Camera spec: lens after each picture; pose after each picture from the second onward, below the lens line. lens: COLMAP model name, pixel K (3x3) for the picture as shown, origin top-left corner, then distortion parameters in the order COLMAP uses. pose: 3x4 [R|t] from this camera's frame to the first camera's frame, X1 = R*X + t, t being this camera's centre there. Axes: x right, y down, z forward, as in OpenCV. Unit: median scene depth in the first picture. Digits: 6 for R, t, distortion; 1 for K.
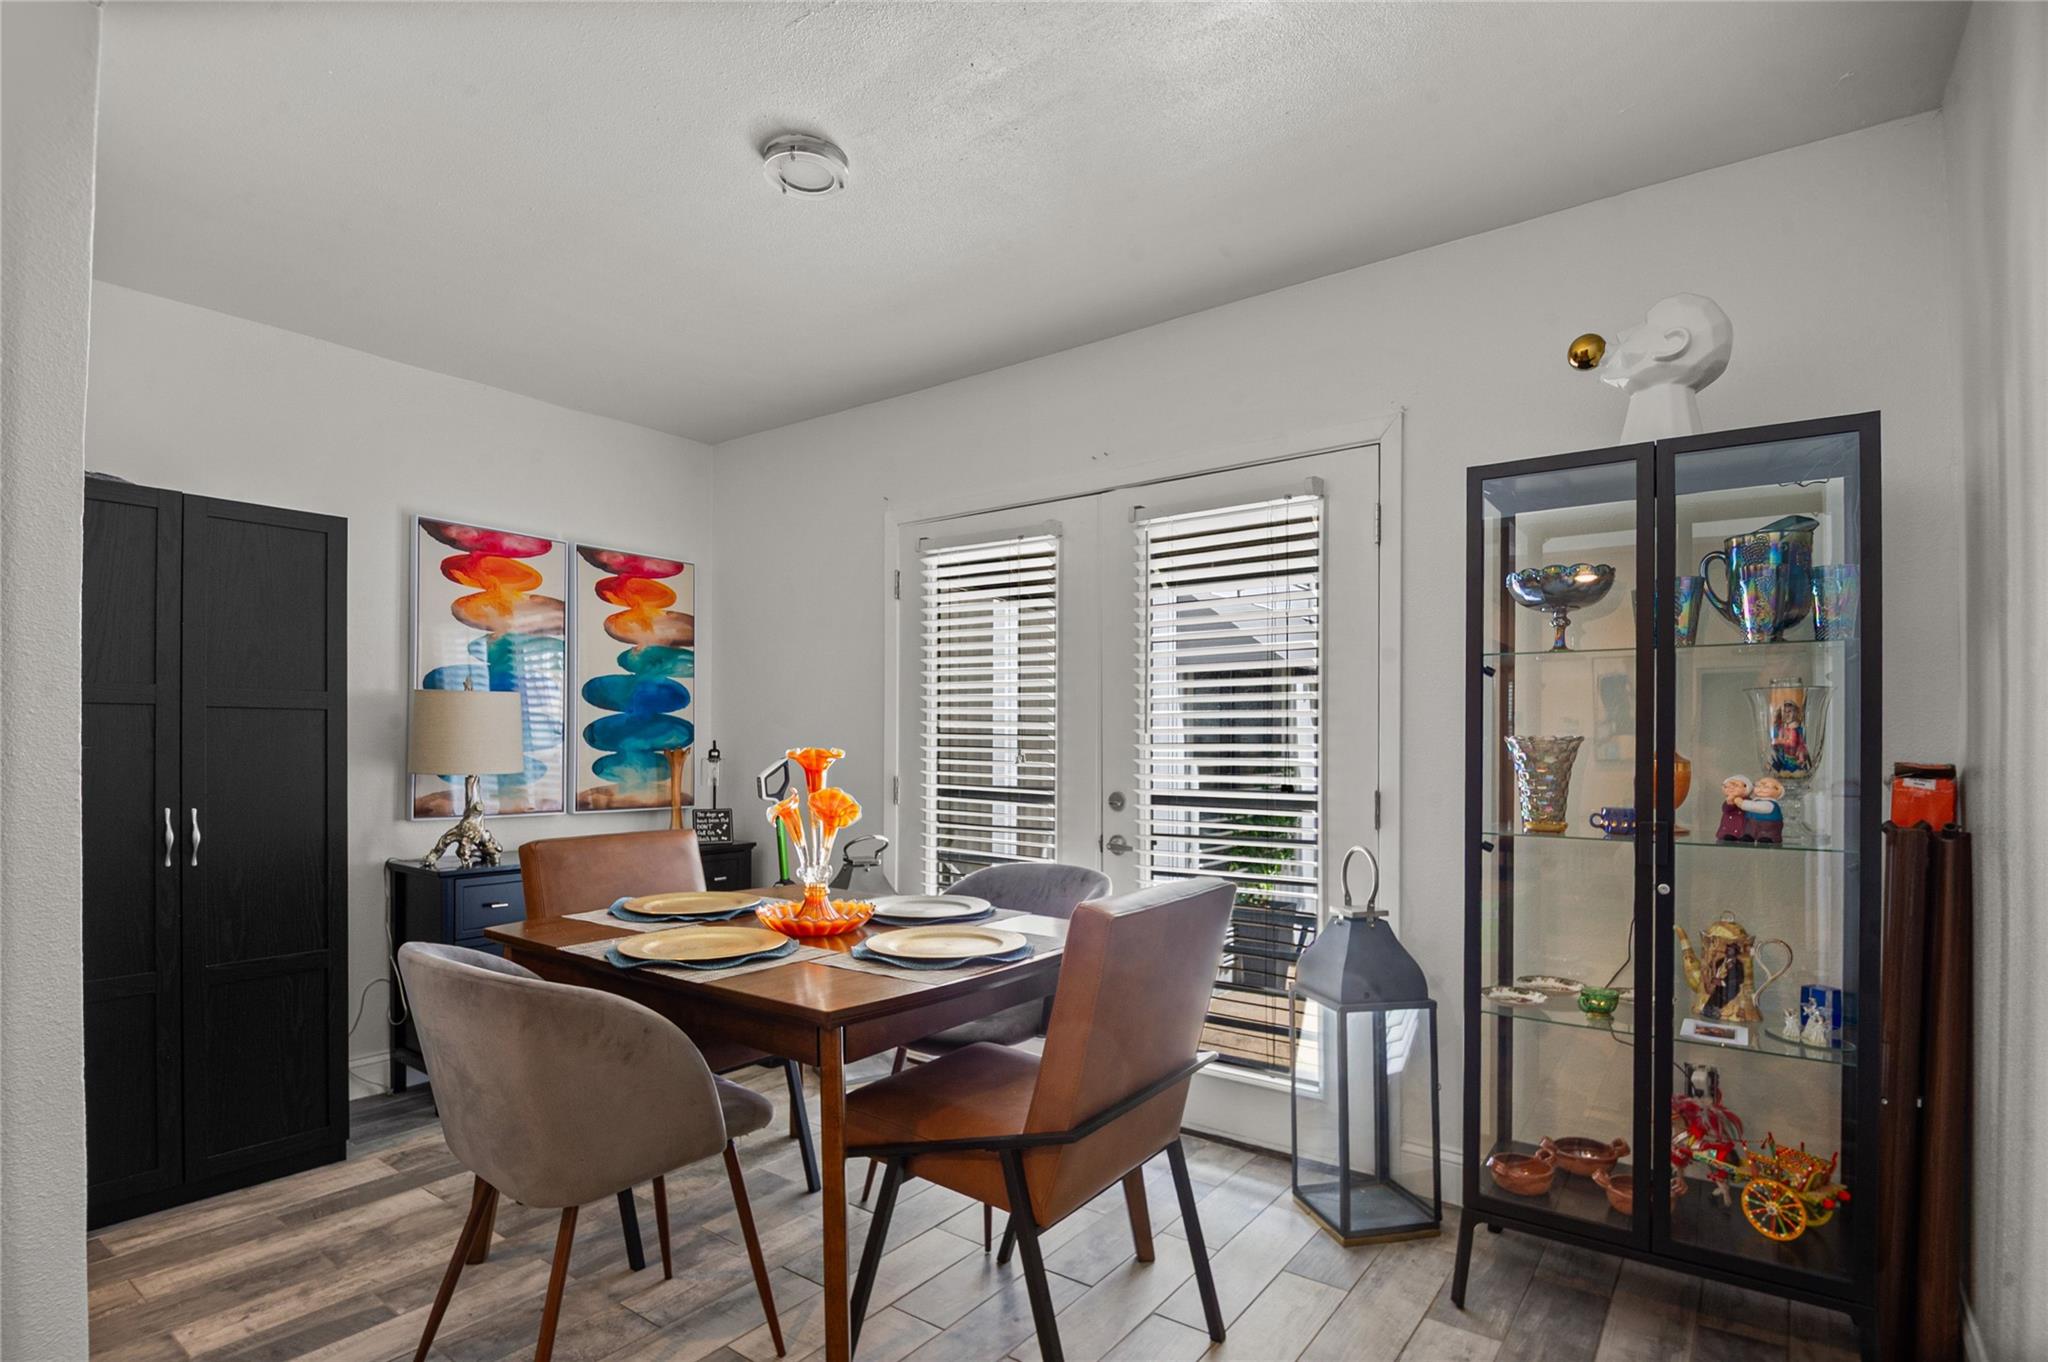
lens RADIAL K [[997.1, 0, 1054.5], [0, 997.1, 737.8], [0, 0, 1]] dist [-0.005392, -0.000300]
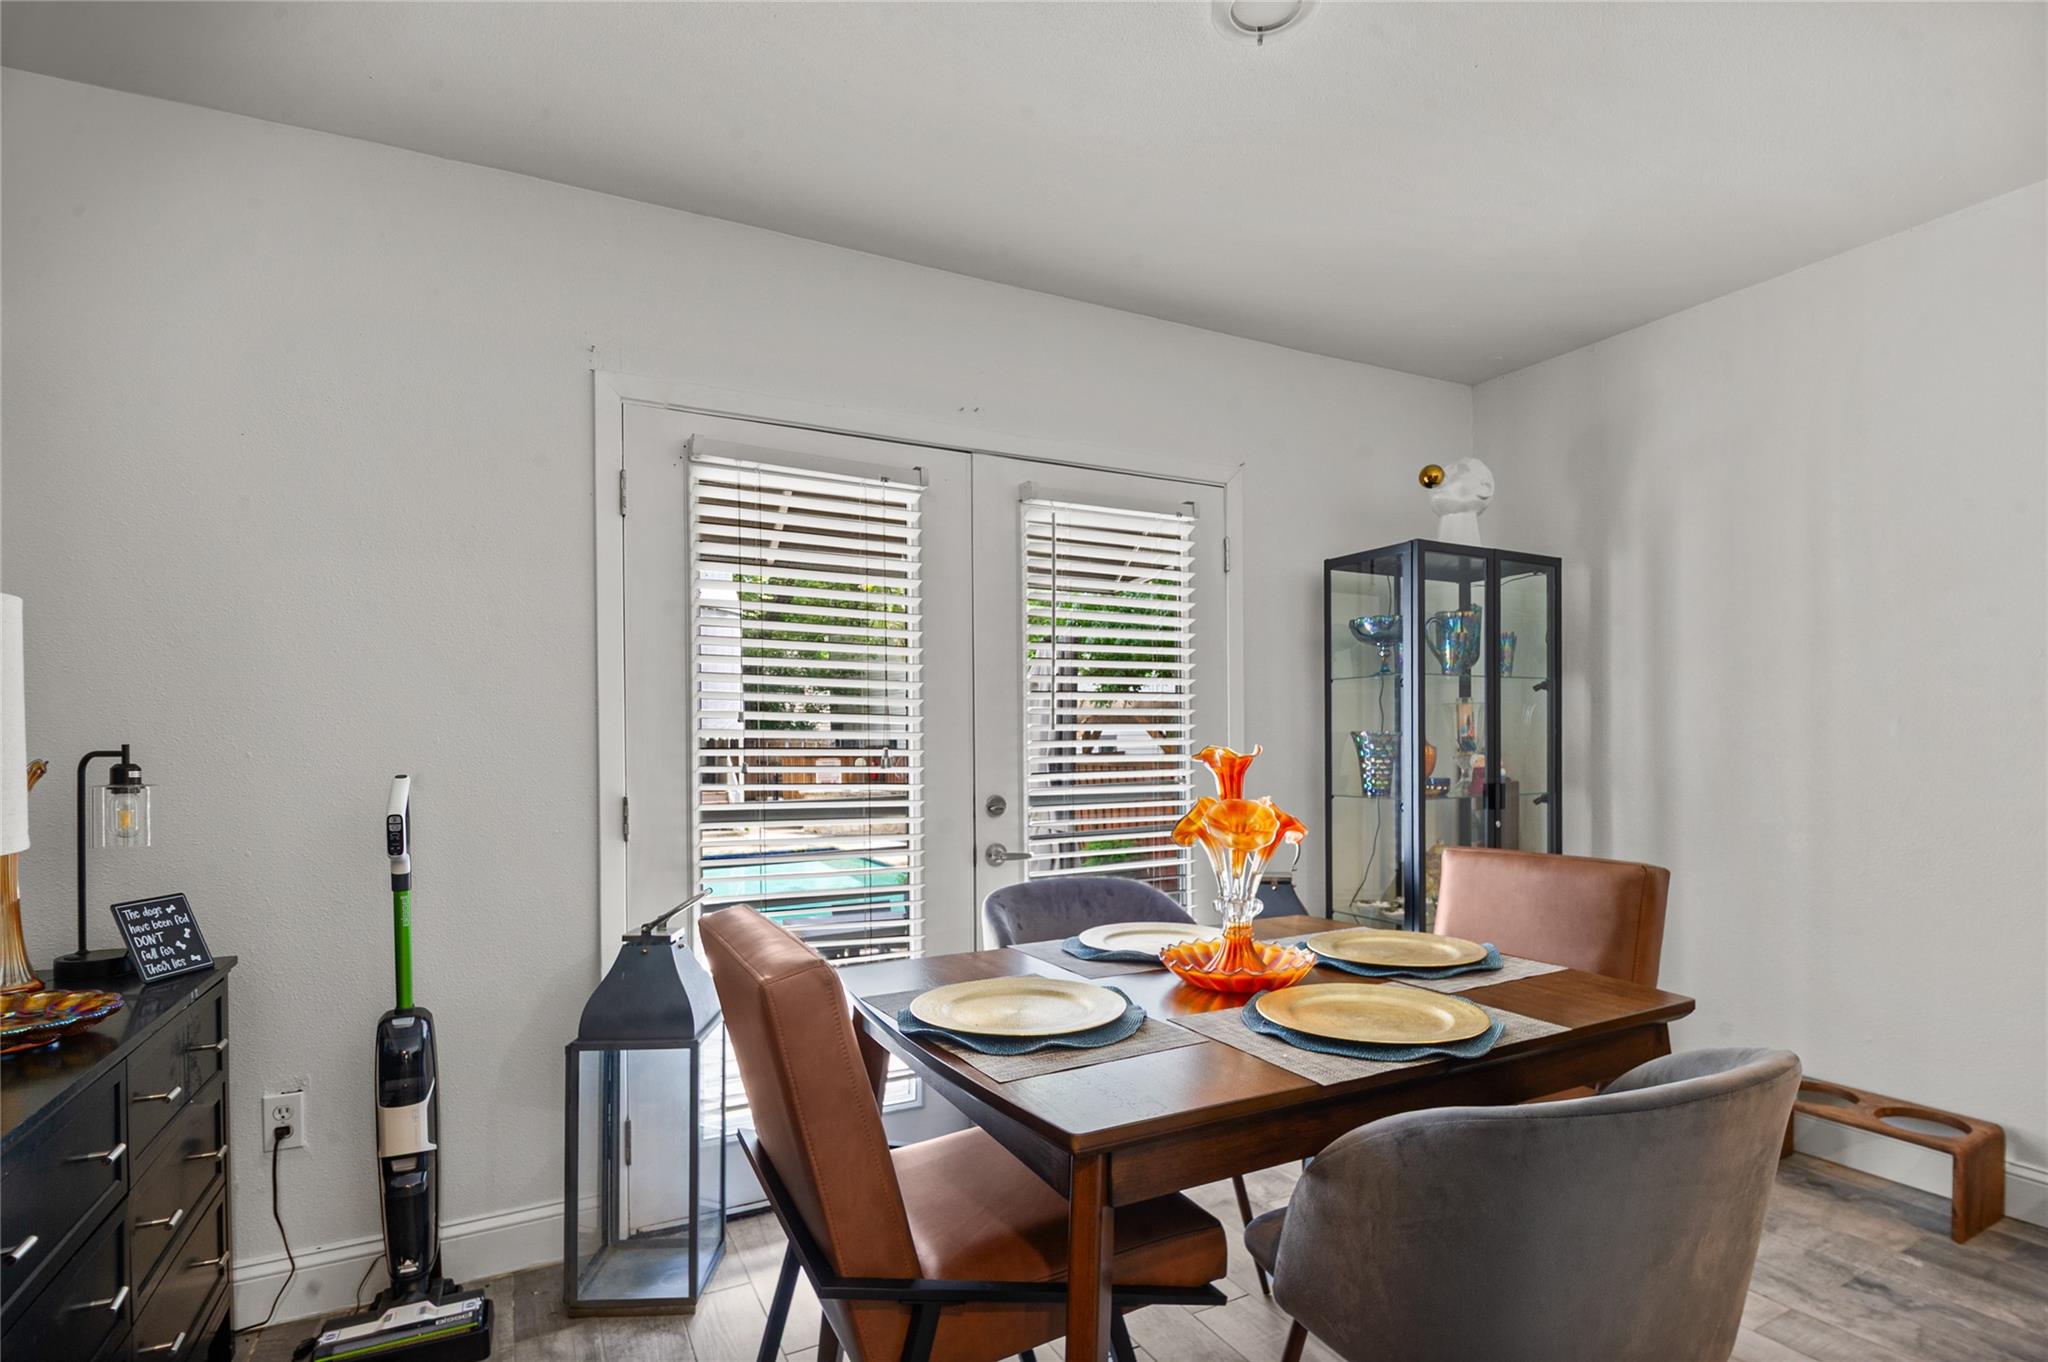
lens RADIAL K [[997.1, 0, 1047.5], [0, 997.1, 734.4], [0, 0, 1]] dist [-0.005392, -0.000300]
pose [[0.448694, -0.007413, 0.893655, -0.728021], [0.002747, 0.999972, 0.006915, -0.005700], [-0.893681, -0.000648, 0.448702, 0.571109]]
